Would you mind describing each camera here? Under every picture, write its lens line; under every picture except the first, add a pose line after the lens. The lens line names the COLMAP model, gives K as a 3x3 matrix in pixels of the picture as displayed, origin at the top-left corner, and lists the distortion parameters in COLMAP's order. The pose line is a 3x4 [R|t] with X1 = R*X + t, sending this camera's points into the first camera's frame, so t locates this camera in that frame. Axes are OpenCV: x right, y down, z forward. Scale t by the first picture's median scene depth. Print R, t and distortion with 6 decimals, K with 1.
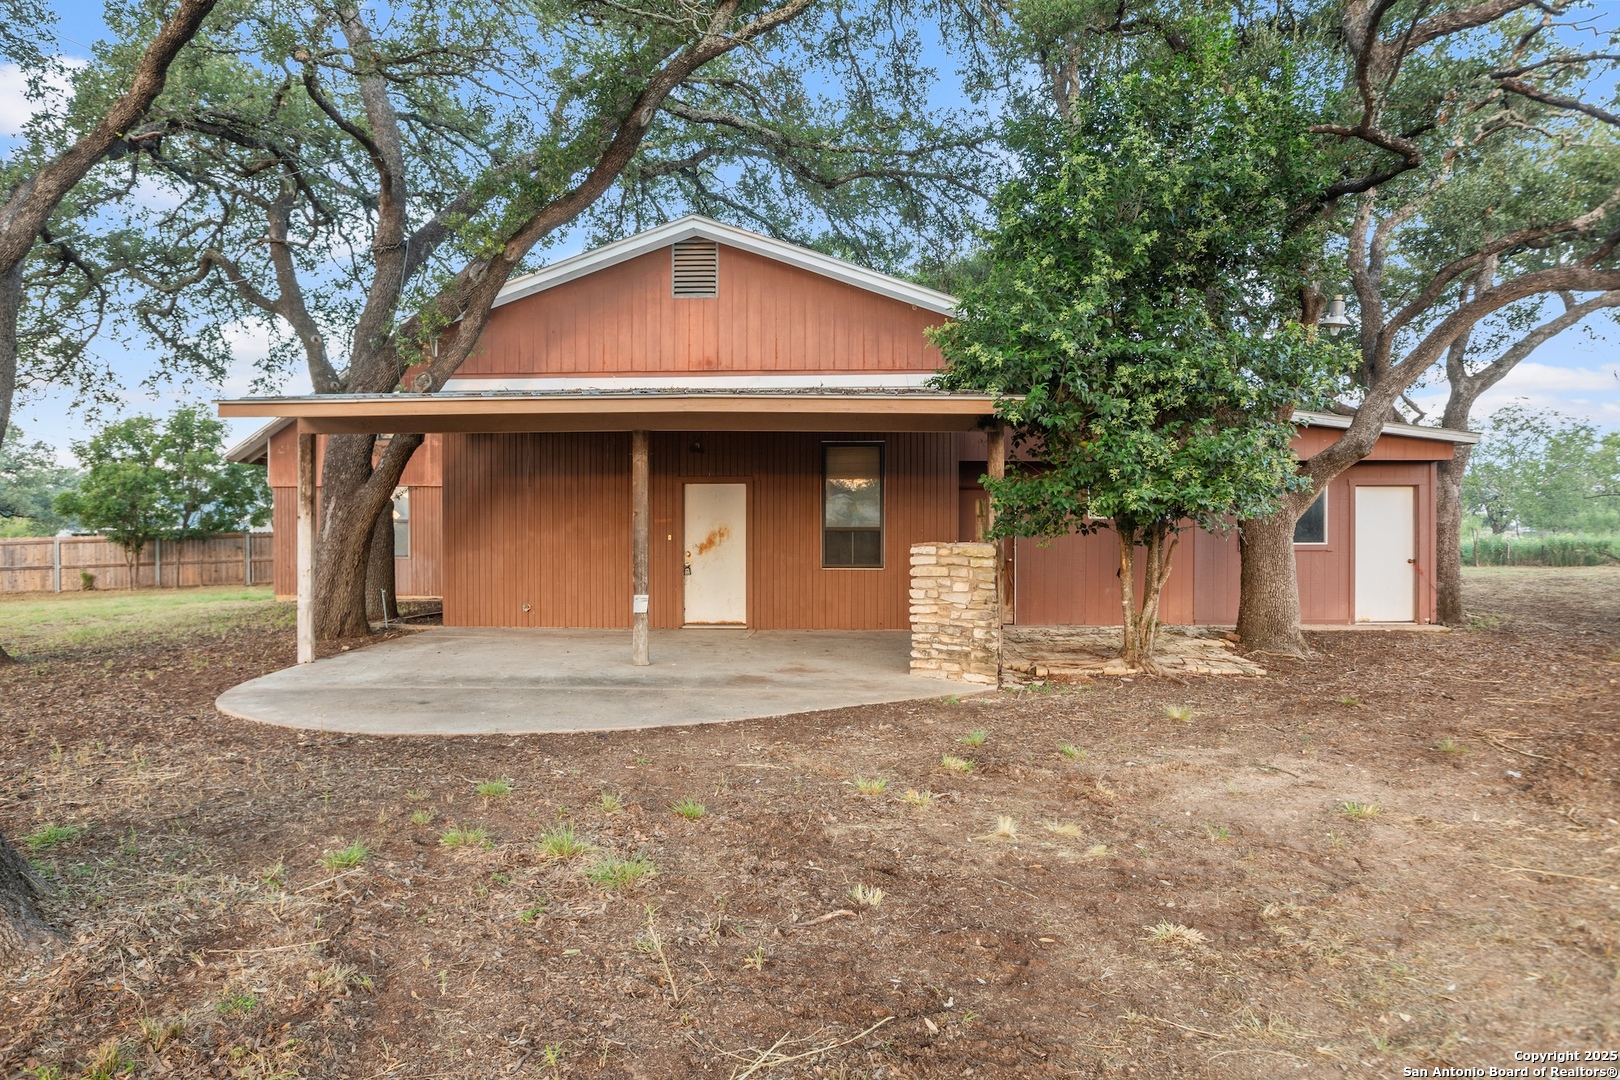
lens RADIAL K [[1135.3, 0, 810.0], [0, 1135.3, 540.0], [0, 0, 1]] dist [0.006242, 0.003508]
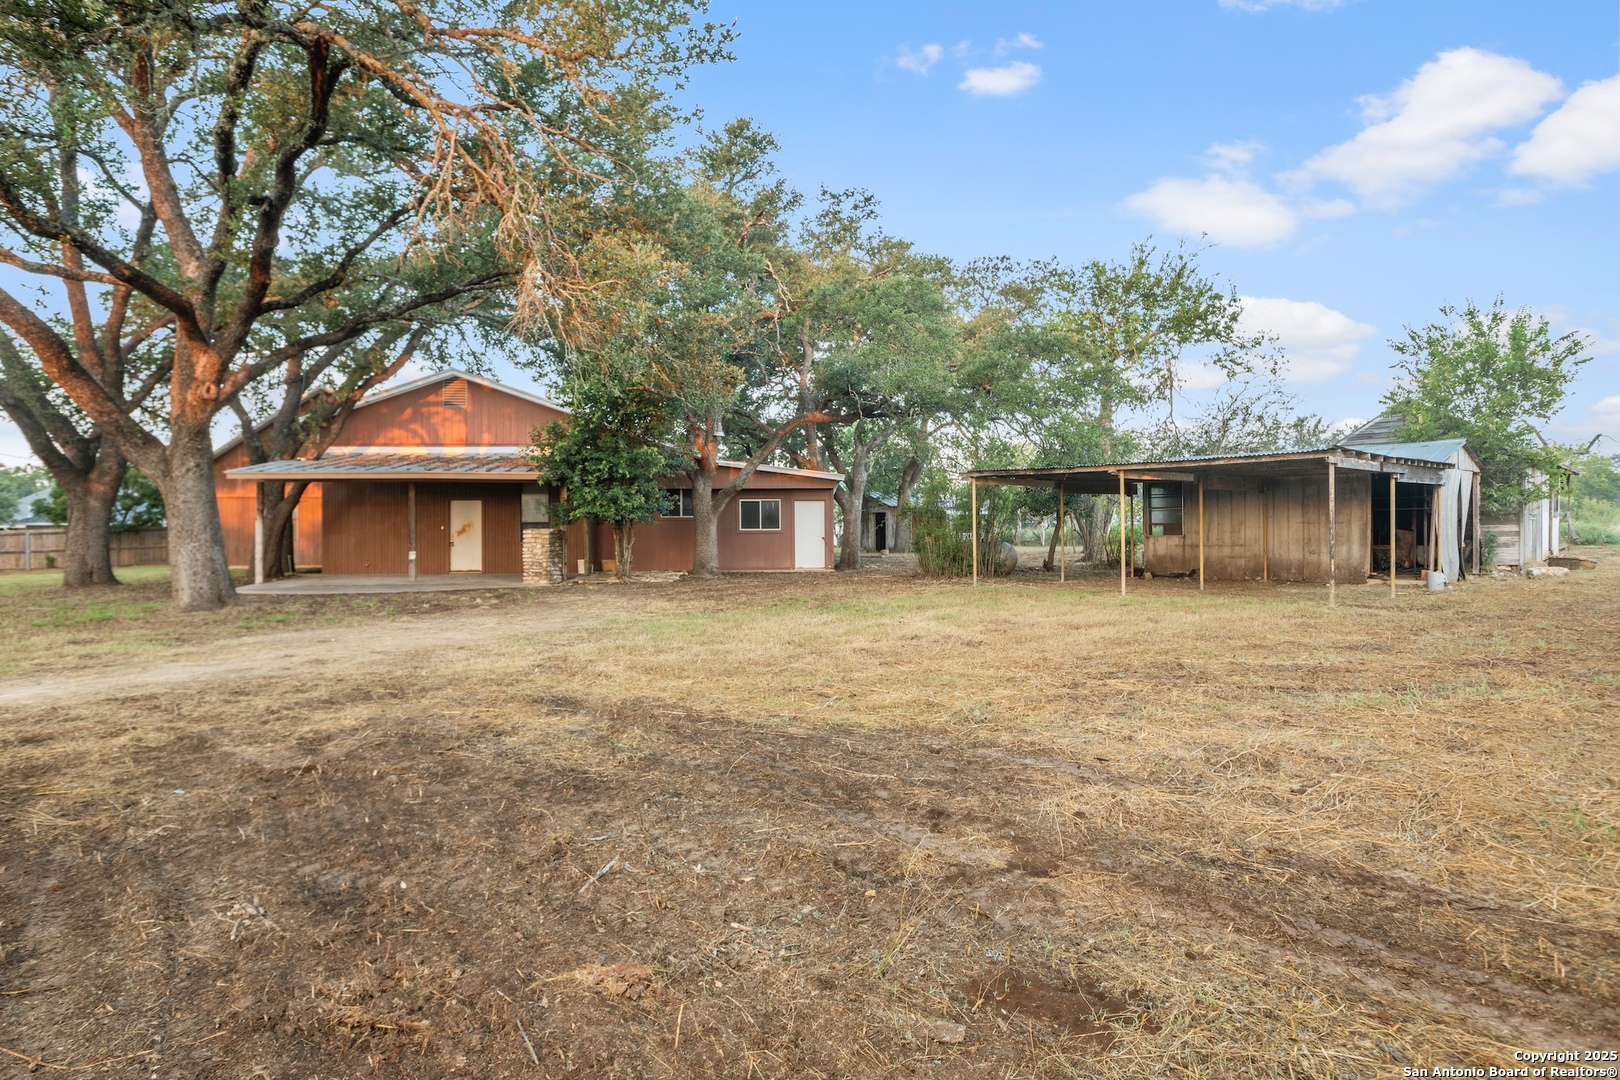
lens RADIAL K [[1135.3, 0, 810.0], [0, 1135.3, 540.0], [0, 0, 1]] dist [0.006242, 0.003508]
pose [[0.994574, -0.006380, 0.103834, 0.308791], [0.005560, 0.999951, 0.008193, 0.006942], [-0.103882, -0.007571, 0.994561, -1.032912]]
